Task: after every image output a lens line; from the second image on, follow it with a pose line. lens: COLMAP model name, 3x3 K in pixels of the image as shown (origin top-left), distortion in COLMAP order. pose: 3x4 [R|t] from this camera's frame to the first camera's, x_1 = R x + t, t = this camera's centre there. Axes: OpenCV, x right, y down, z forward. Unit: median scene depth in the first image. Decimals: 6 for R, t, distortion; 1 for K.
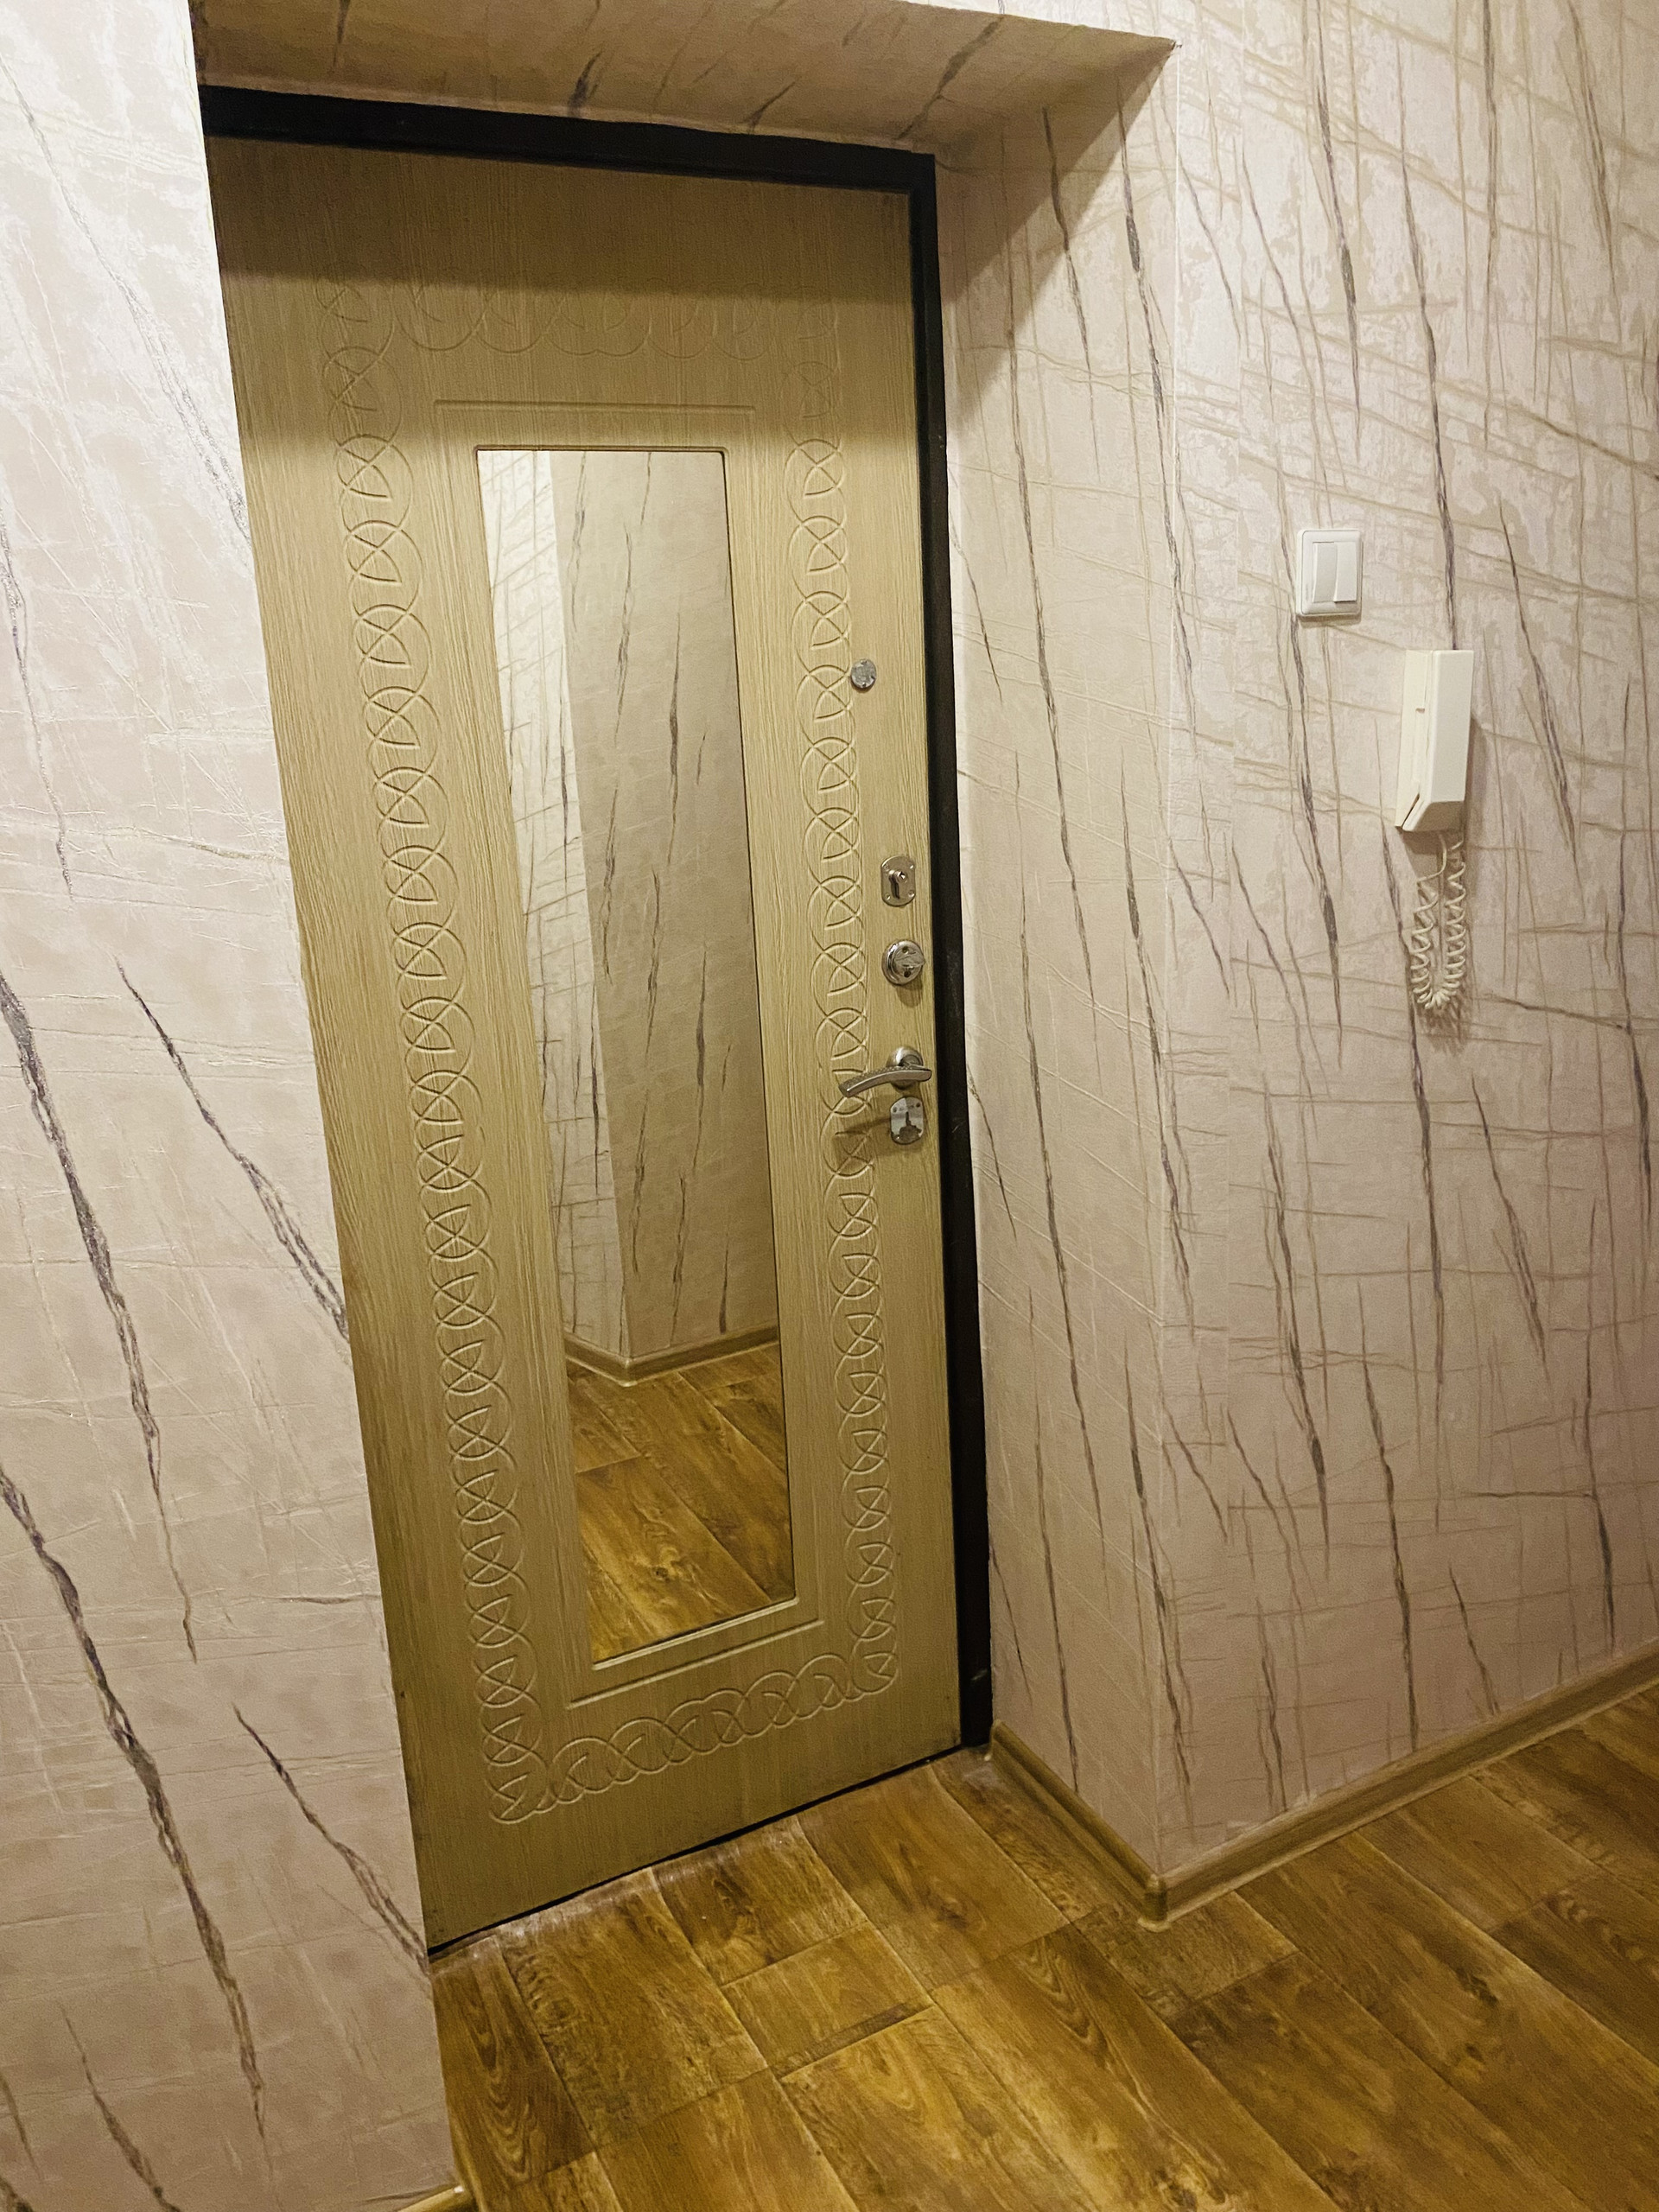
lens RADIAL K [[1697.1, 0, 833.3], [0, 1697.1, 1097.2], [0, 0, 1]] dist [0.014220, 0.003972]
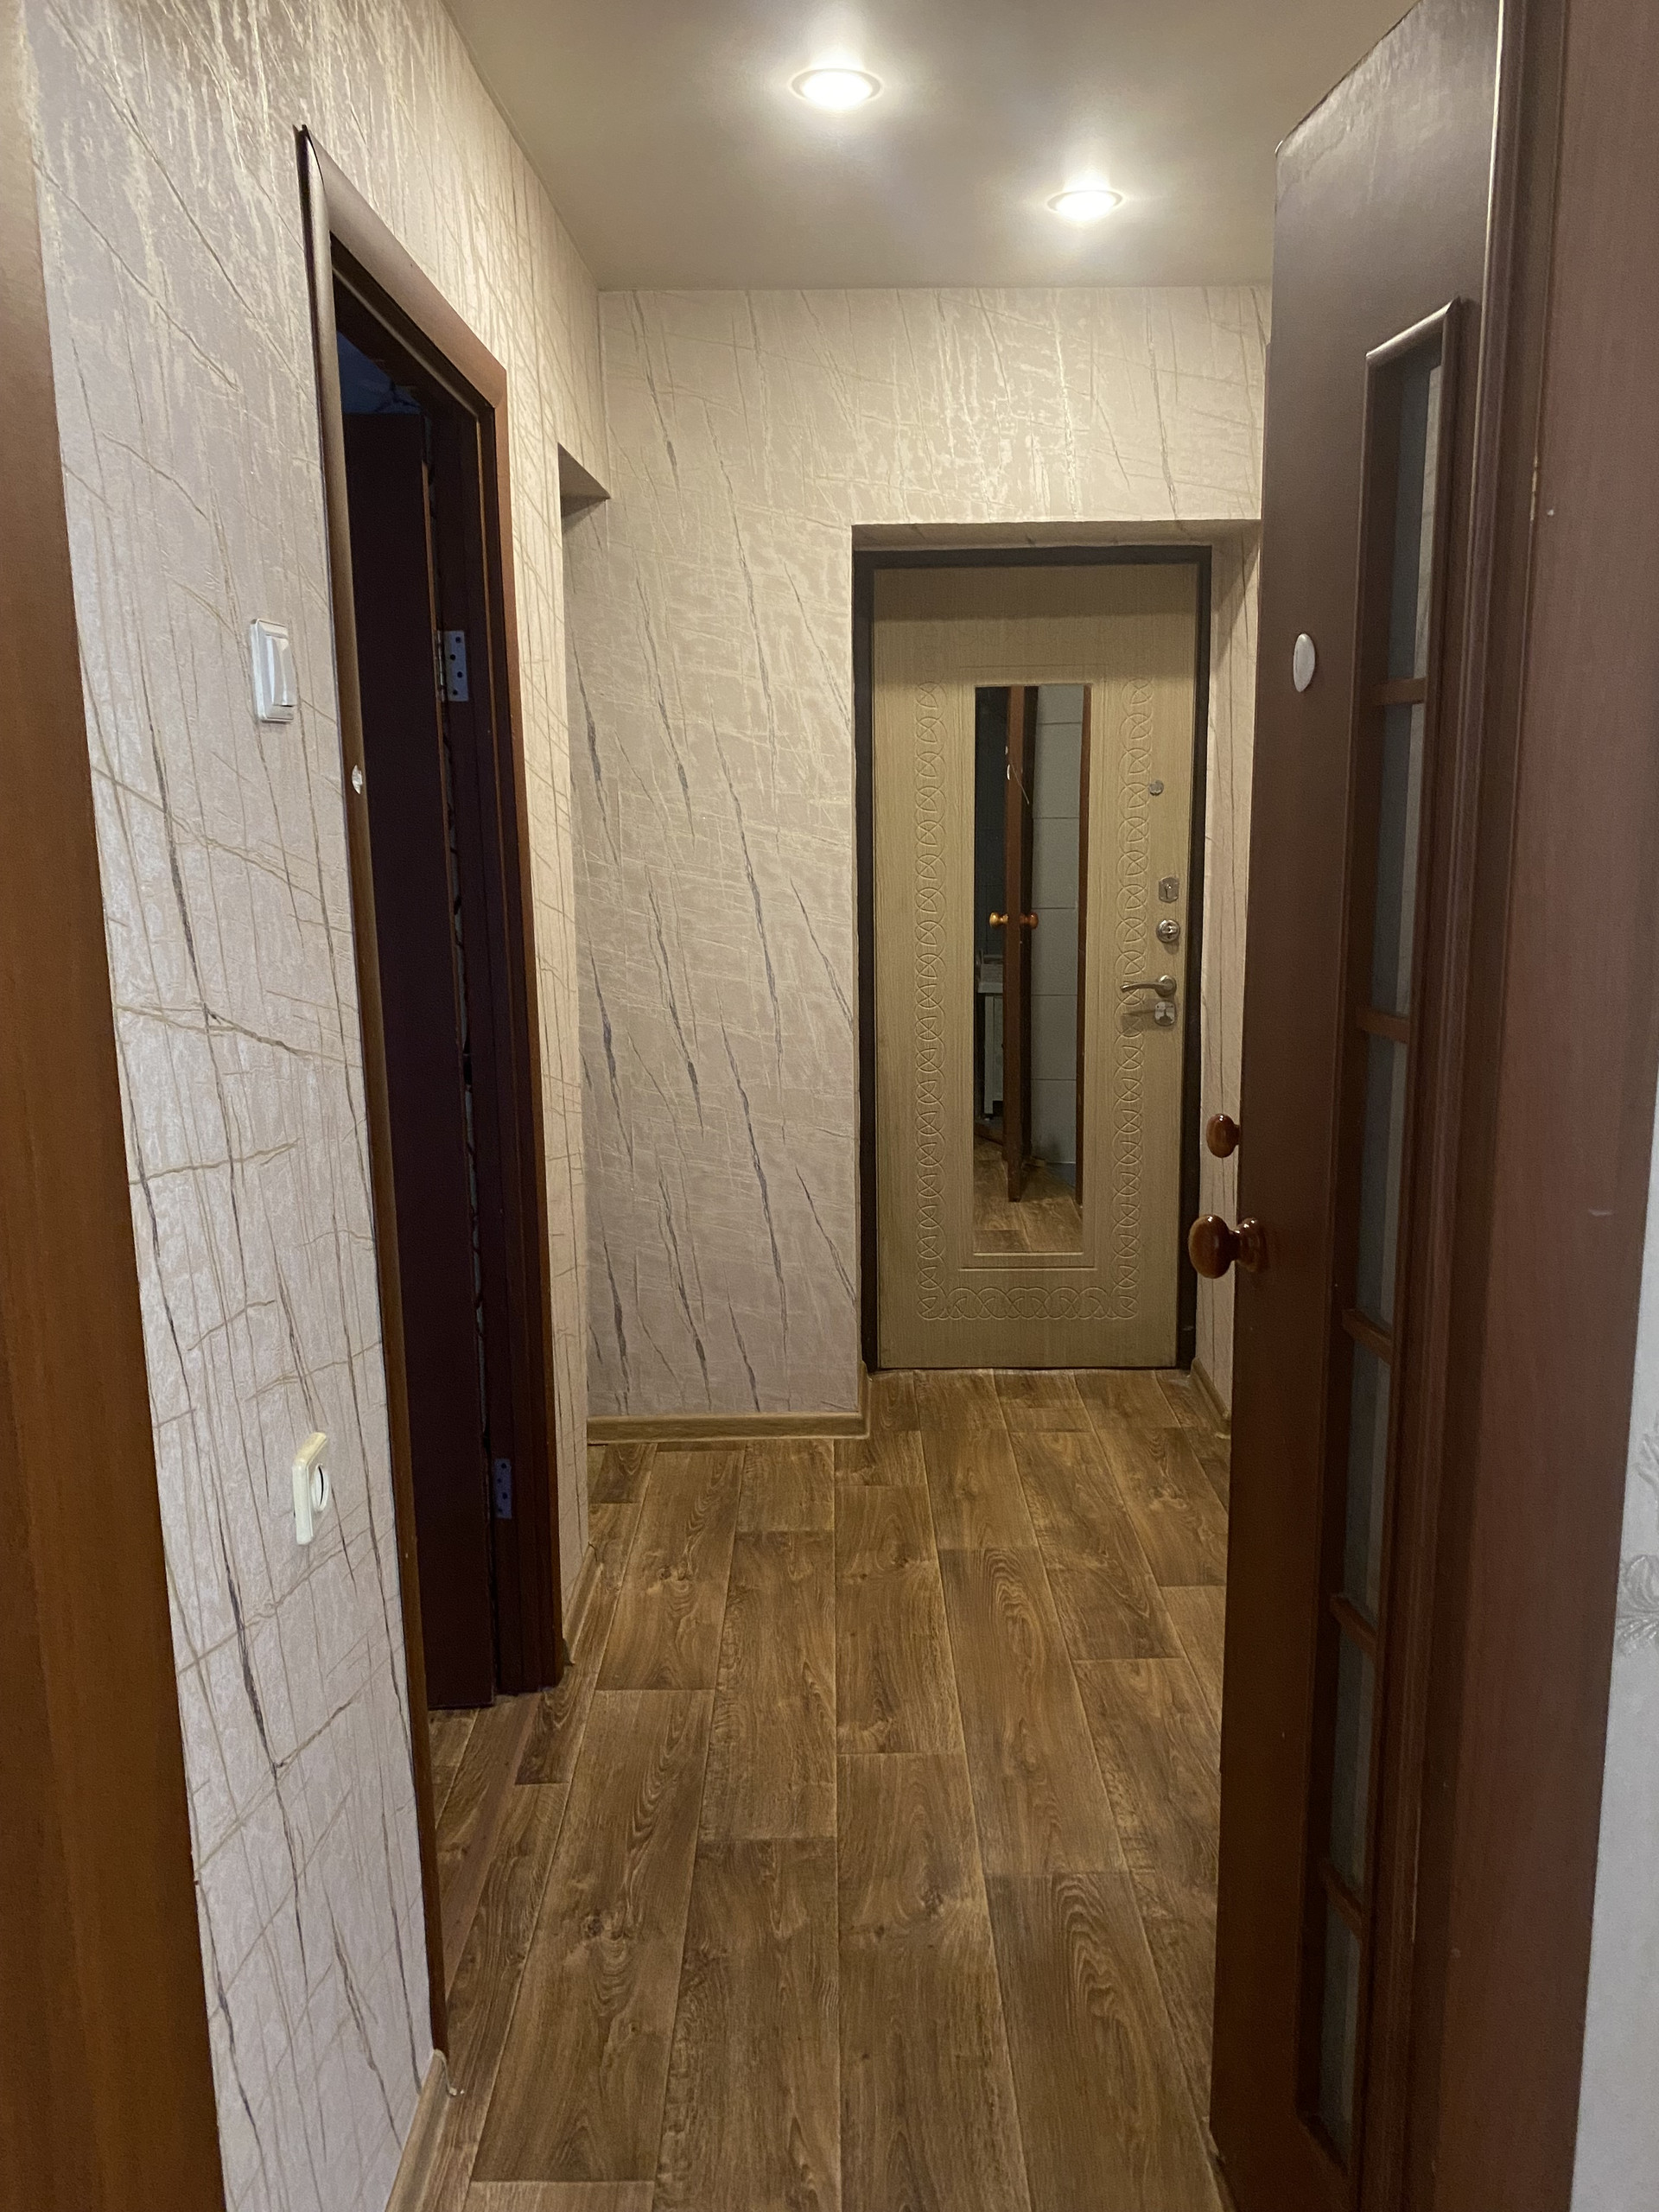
lens RADIAL K [[1665.3, 0, 829.5], [0, 1665.3, 1106.0], [0, 0, 1]] dist [0.063452, 0.000212]
pose [[0.879322, 0.126992, -0.458984, 0.685337], [-0.149540, 0.988671, -0.012943, 0.230235], [0.452140, 0.080018, 0.888350, -1.008177]]
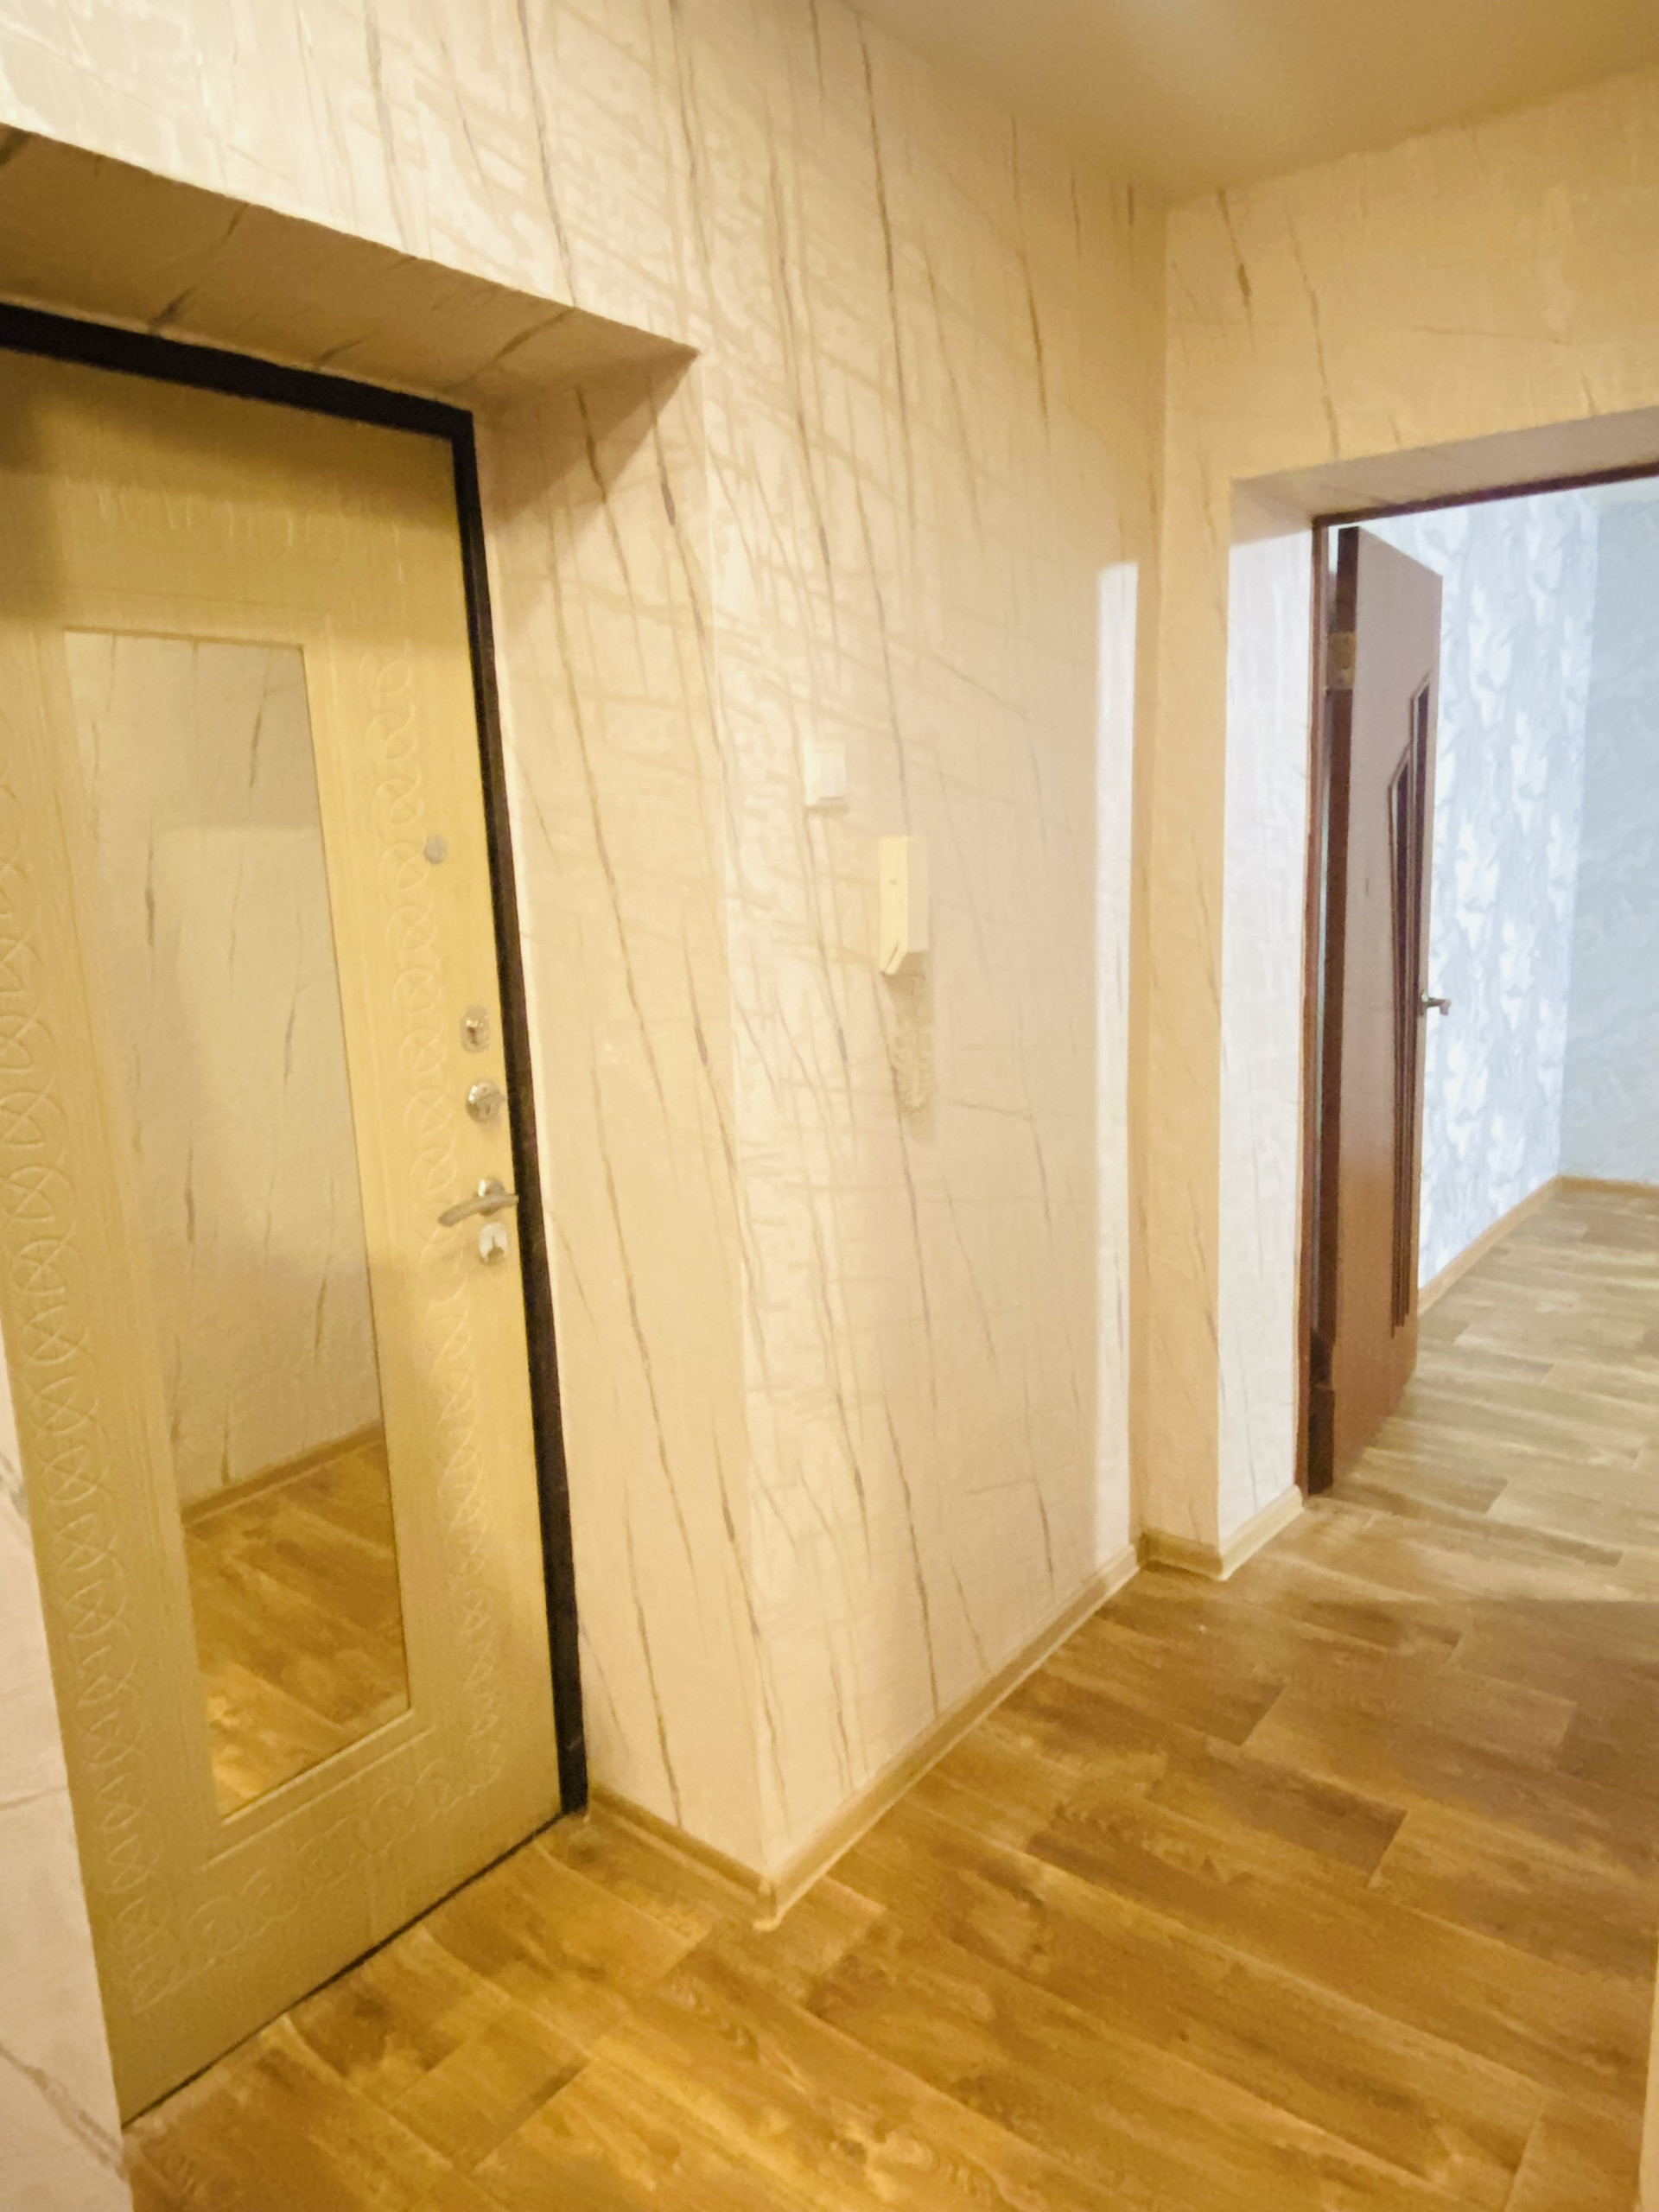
lens RADIAL K [[1466.4, 0, 829.5], [0, 1466.4, 1106.0], [0, 0, 1]] dist [0.077950, -0.070503]
pose [[0.912234, -0.063712, 0.404685, -0.159785], [0.096228, 0.993519, -0.060500, 0.004574], [-0.398207, 0.094132, 0.912453, 0.018149]]
